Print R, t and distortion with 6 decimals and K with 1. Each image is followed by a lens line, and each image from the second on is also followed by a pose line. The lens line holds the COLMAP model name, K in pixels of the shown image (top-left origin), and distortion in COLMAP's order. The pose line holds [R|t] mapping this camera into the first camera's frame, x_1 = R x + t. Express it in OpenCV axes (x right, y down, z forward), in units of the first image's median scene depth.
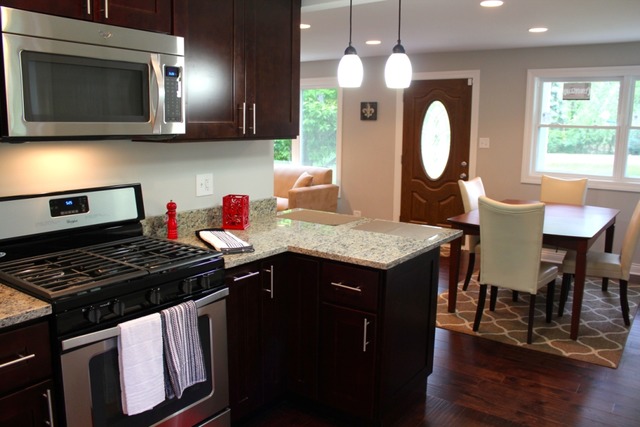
lens RADIAL K [[542.8, 0, 320.6], [0, 542.8, 204.8], [0, 0, 1]] dist [-0.160930, 0.157781]
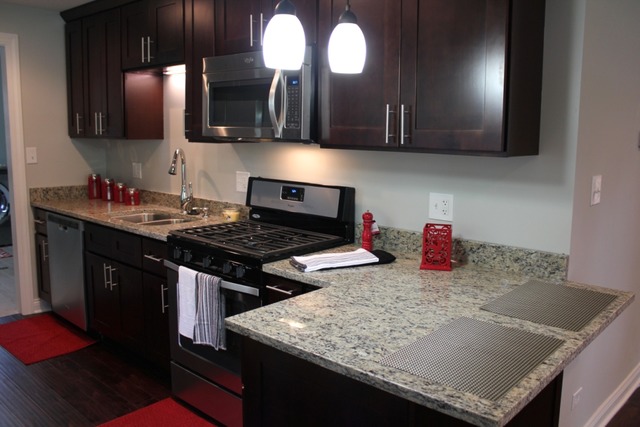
lens RADIAL K [[542.8, 0, 320.6], [0, 542.8, 204.8], [0, 0, 1]] dist [-0.160930, 0.157781]
pose [[-0.108983, 0.124745, -0.986185, 0.313492], [-0.165082, 0.976047, 0.141706, -0.064772], [0.980240, 0.178245, -0.085780, 0.458336]]
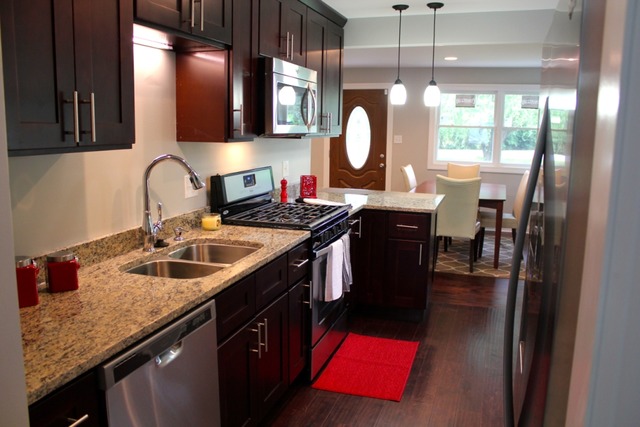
lens RADIAL K [[542.8, 0, 320.6], [0, 542.8, 204.8], [0, 0, 1]] dist [-0.160930, 0.157781]
pose [[0.953618, -0.040957, 0.298221, -0.288285], [0.040325, 0.999152, 0.008275, 0.025715], [-0.298307, 0.004135, 0.954461, -0.203895]]
